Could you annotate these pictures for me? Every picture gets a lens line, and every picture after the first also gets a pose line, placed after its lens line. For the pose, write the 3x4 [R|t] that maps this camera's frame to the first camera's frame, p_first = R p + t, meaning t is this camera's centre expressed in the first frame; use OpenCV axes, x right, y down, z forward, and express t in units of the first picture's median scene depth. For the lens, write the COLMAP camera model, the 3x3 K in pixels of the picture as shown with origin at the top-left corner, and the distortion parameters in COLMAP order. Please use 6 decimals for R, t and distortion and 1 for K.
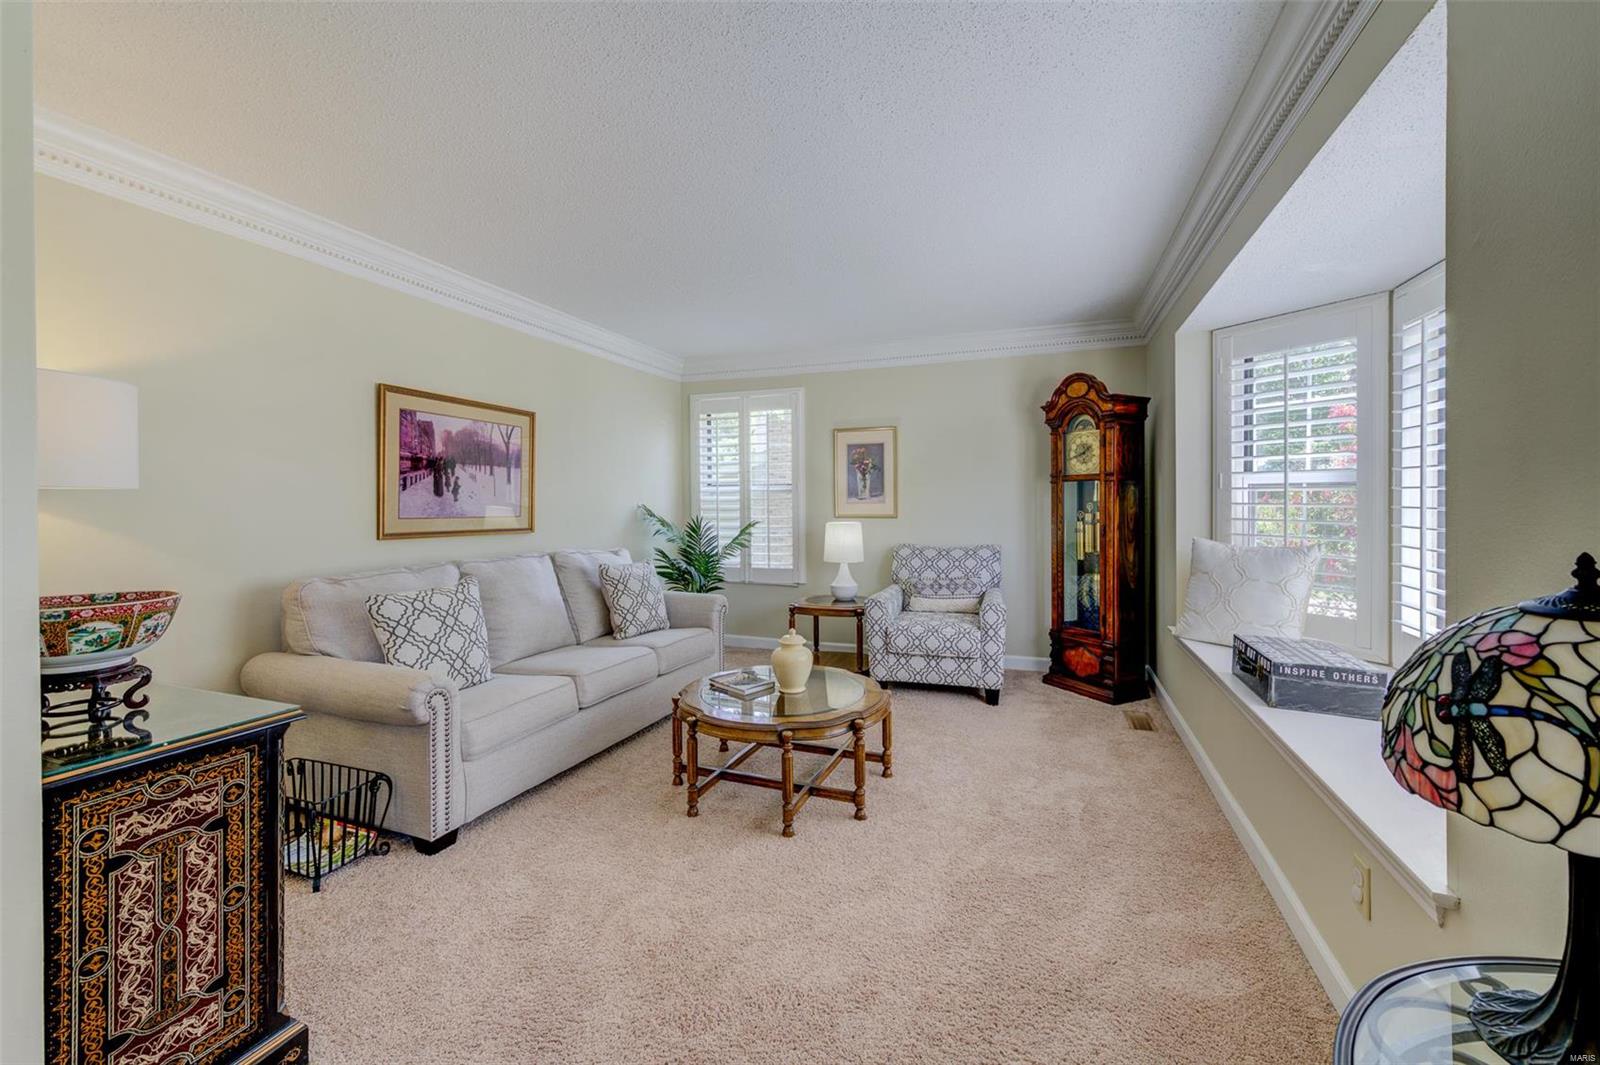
lens RADIAL K [[640.6, 0, 797.4], [0, 640.6, 504.8], [0, 0, 1]] dist [0.000690, 0.000022]
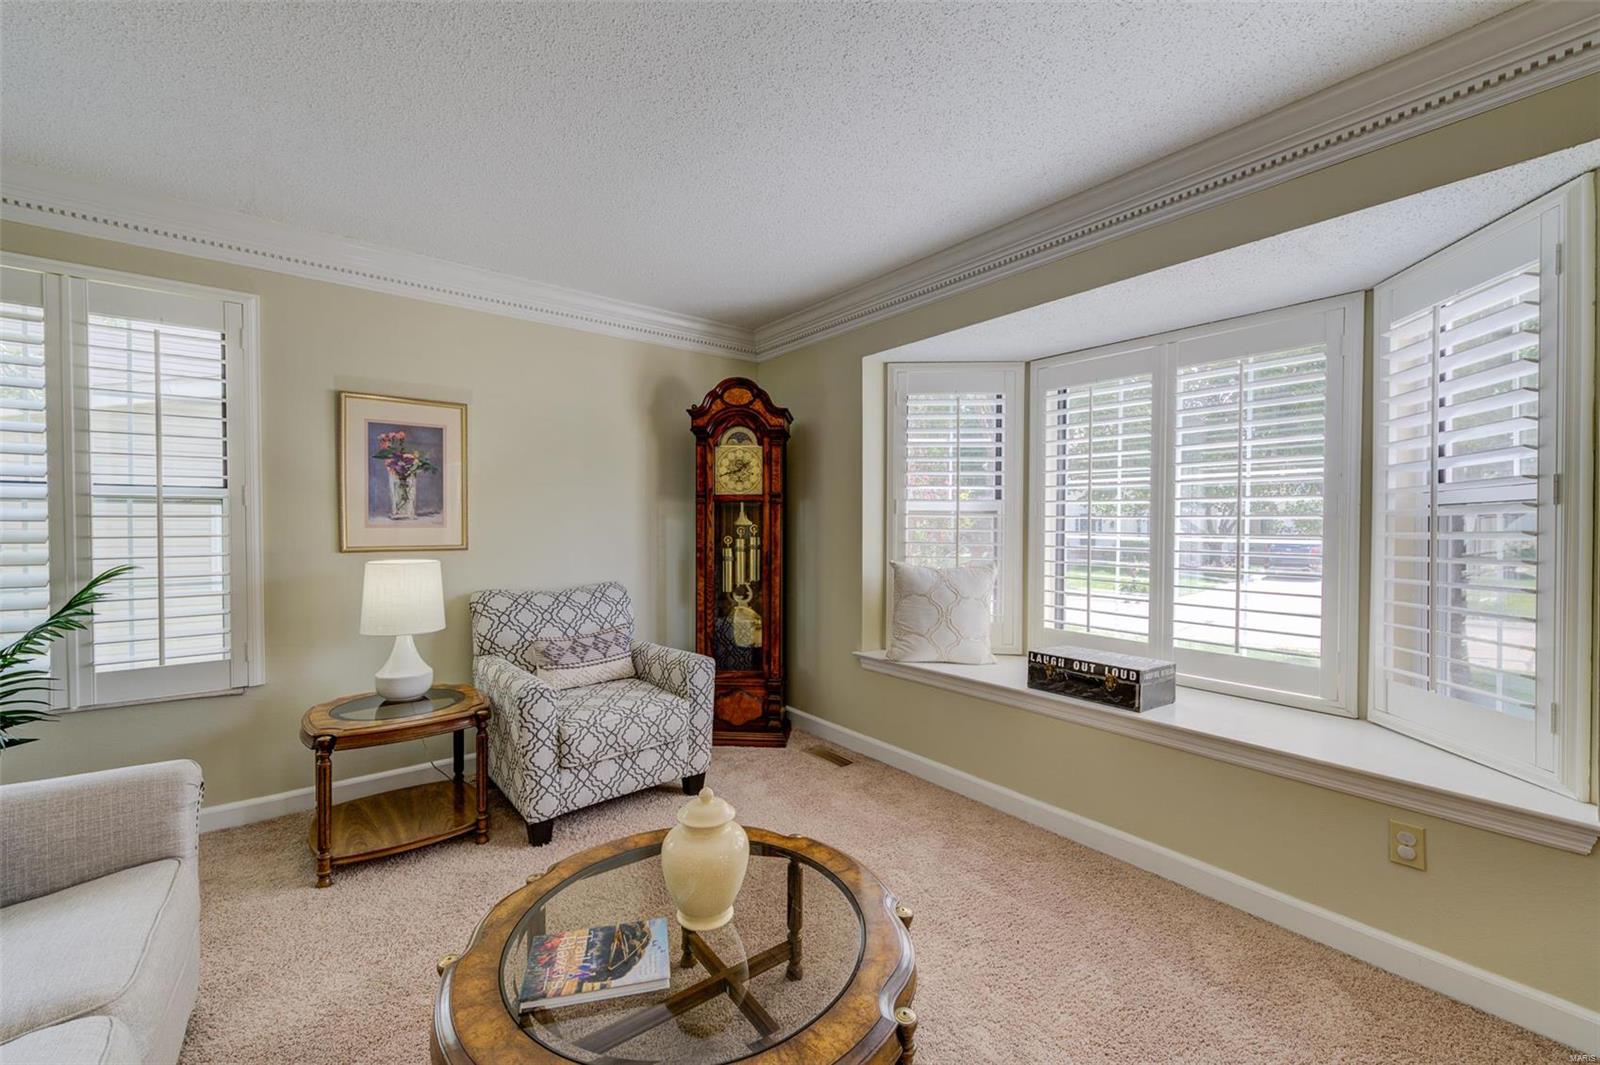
lens RADIAL K [[635.3, 0, 789.2], [0, 635.3, 532.9], [0, 0, 1]] dist [0.002254, 0.000060]
pose [[0.516337, -0.005831, 0.856365, -0.262971], [-0.001773, 0.999967, 0.007878, -0.001808], [-0.856383, -0.005586, 0.516310, 0.490274]]
